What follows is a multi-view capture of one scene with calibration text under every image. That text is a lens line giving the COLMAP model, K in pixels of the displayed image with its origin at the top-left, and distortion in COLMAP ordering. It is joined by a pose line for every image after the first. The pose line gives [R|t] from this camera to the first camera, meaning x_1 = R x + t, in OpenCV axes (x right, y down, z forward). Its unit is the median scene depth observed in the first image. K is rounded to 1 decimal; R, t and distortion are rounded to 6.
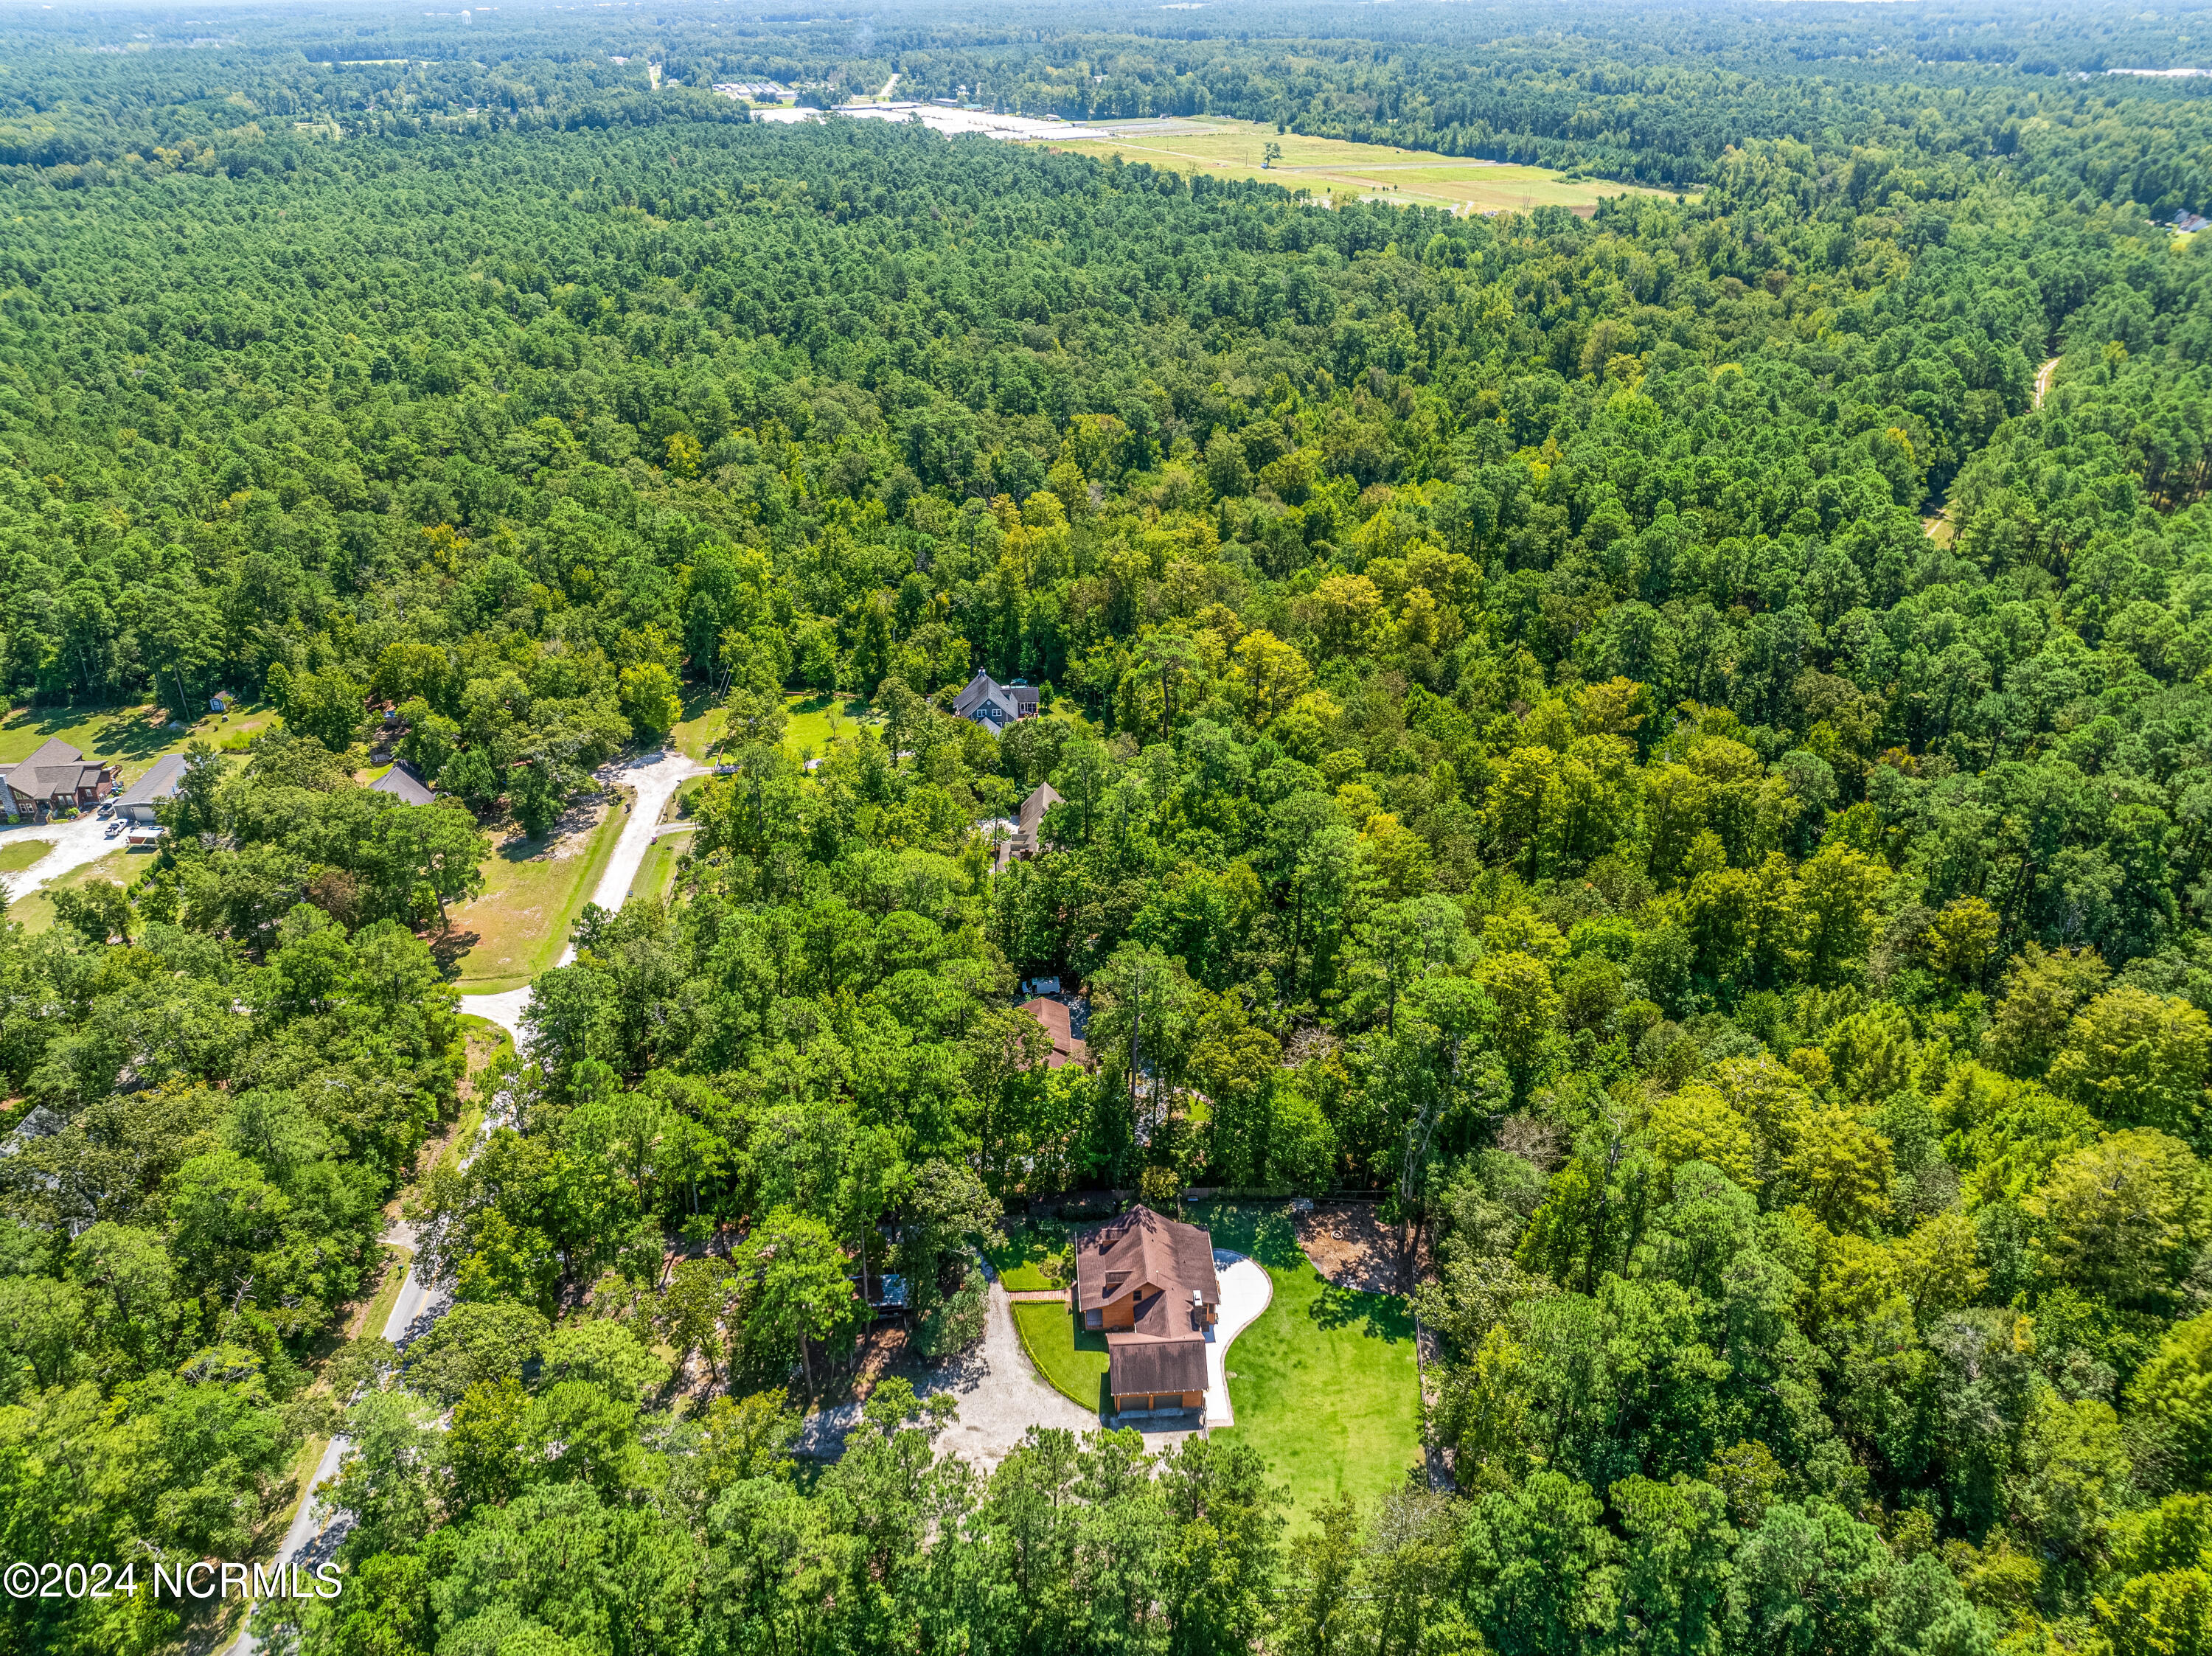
lens RADIAL K [[1557.1, 0, 1101.4], [0, 1557.1, 816.6], [0, 0, 1]] dist [-0.043062, 0.014254]
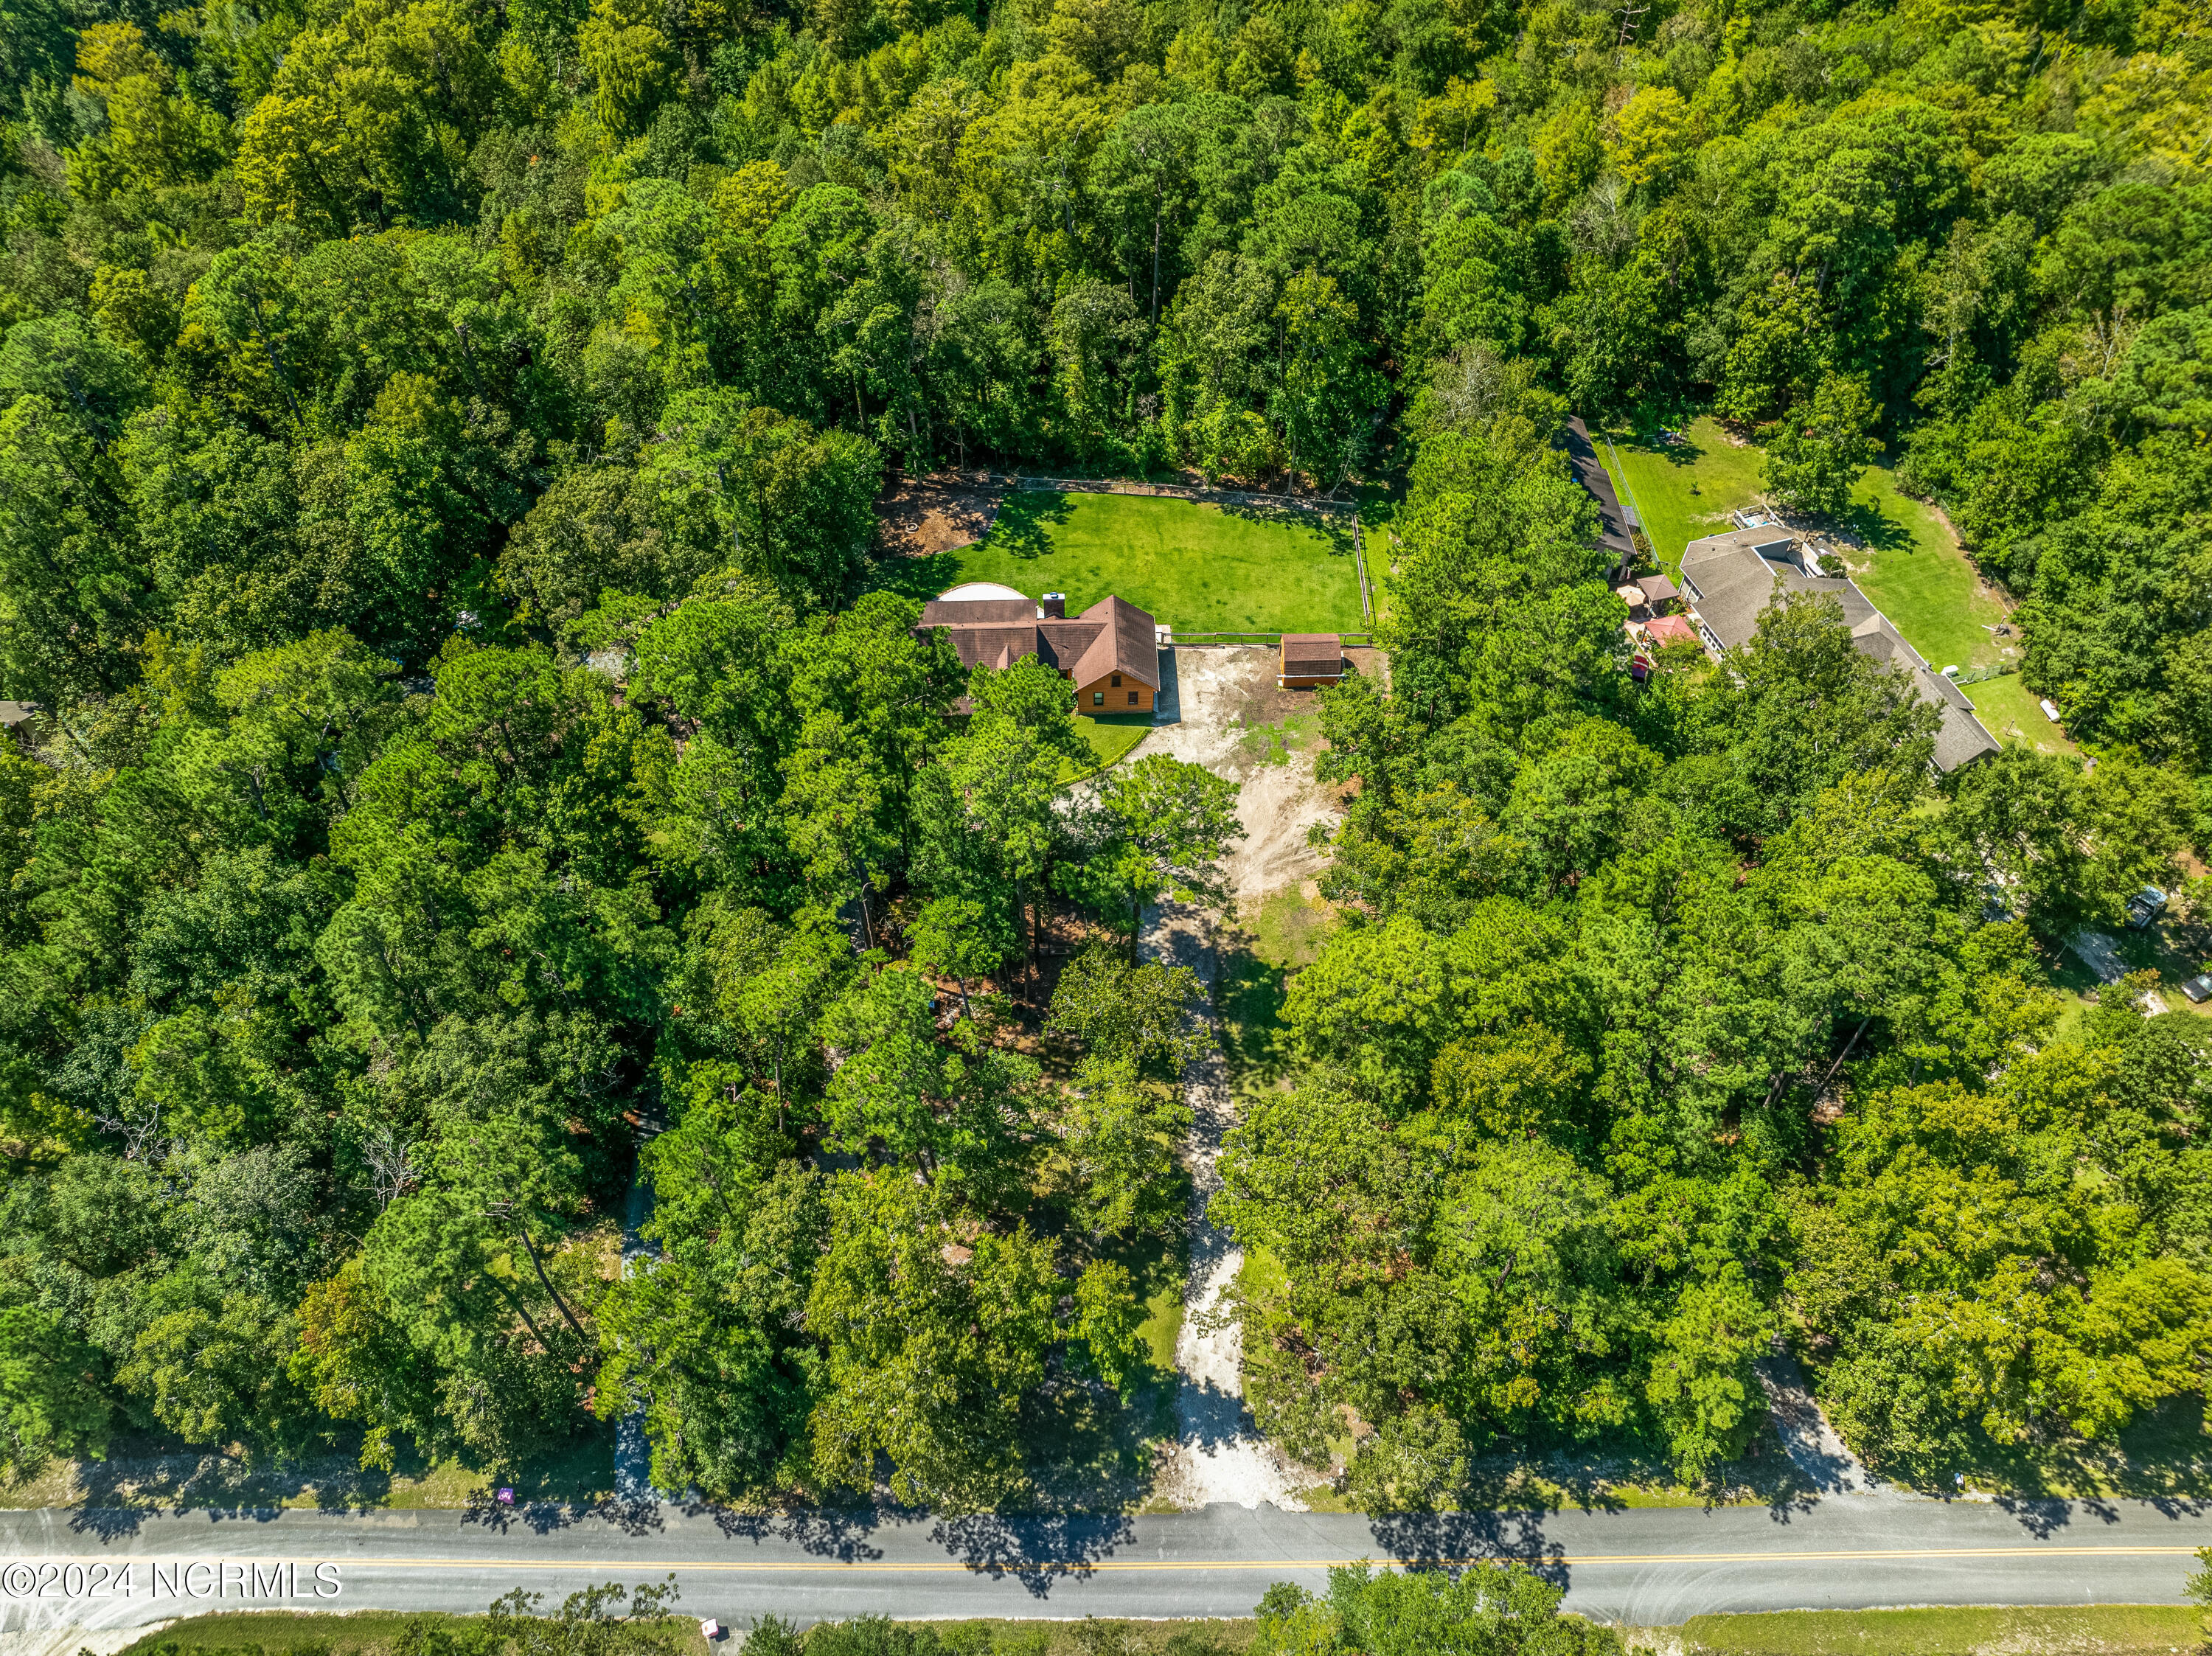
lens RADIAL K [[1557.1, 0, 1111.3], [0, 1557.1, 829.8], [0, 0, 1]] dist [-0.043062, 0.014254]
pose [[0.032110, -0.781771, 0.622738, -0.574368], [0.487473, 0.556178, 0.673079, -0.194012], [-0.872547, 0.281956, 0.398951, 0.623429]]
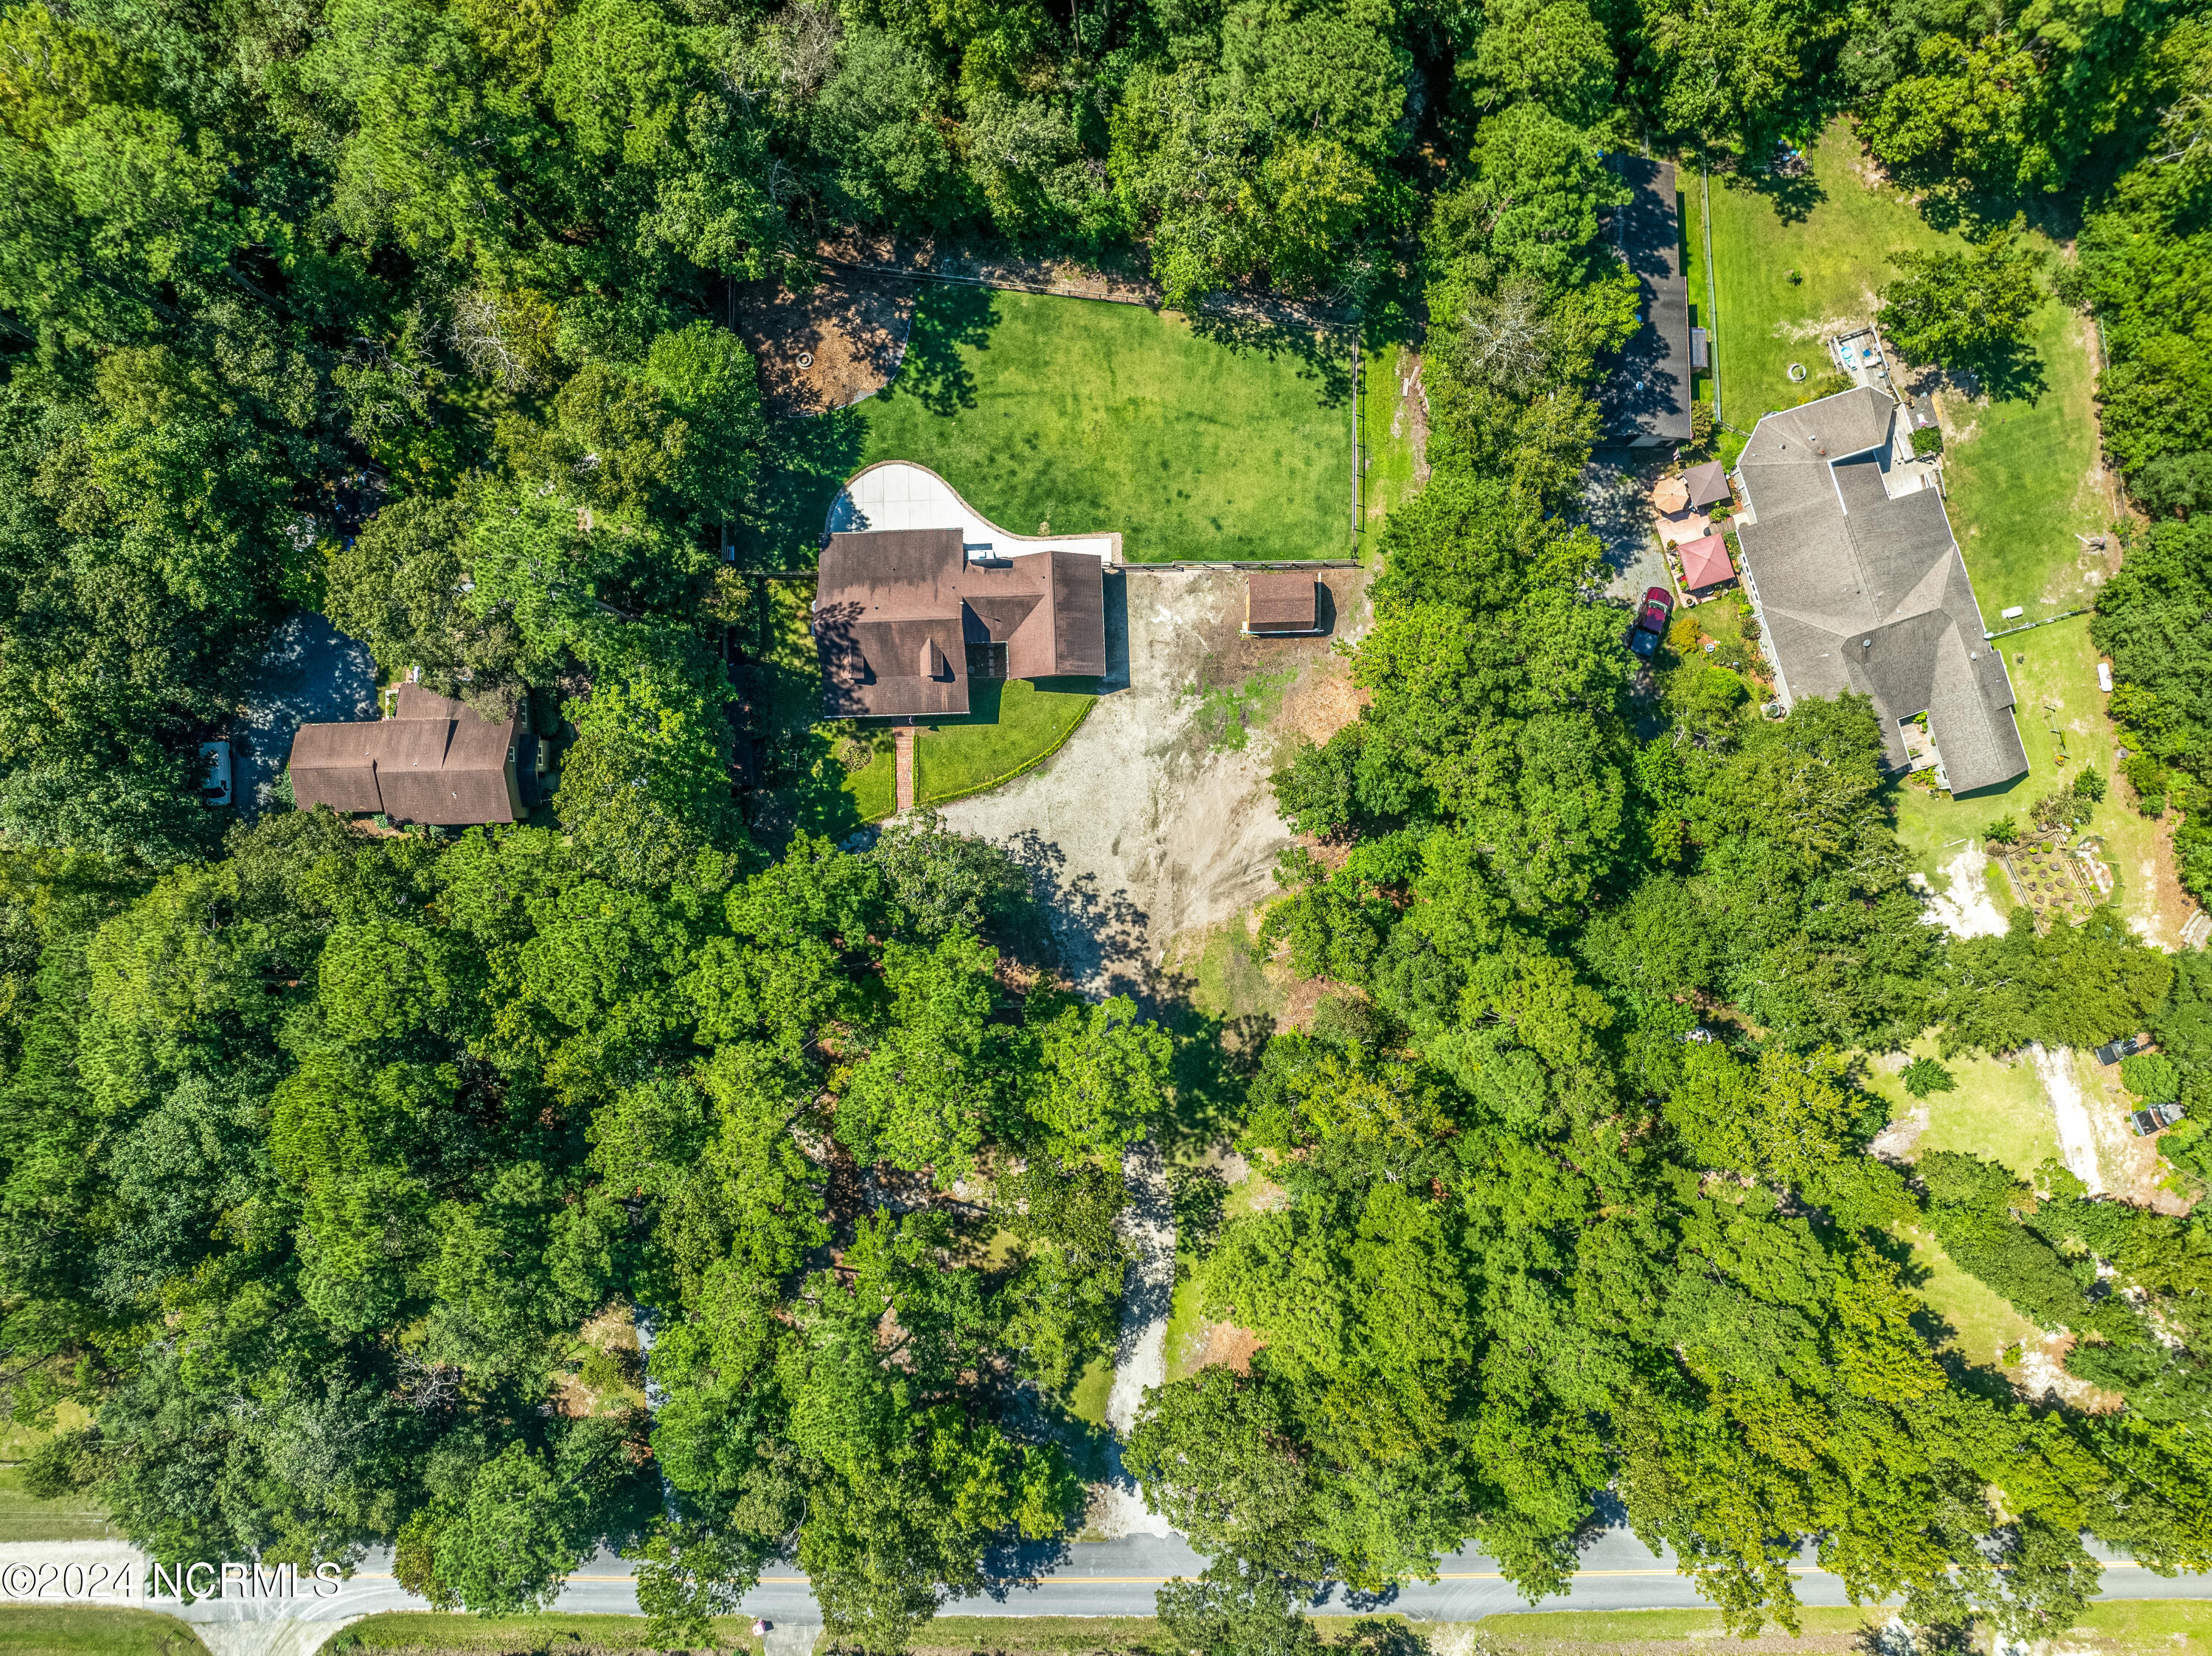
lens RADIAL K [[1557.1, 0, 1105.5], [0, 1557.1, 841.5], [0, 0, 1]] dist [-0.043062, 0.014254]
pose [[0.029411, -0.999559, -0.003989, -0.070019], [0.492238, 0.011010, 0.870391, -0.305282], [-0.869963, -0.027562, 0.492345, 0.545175]]
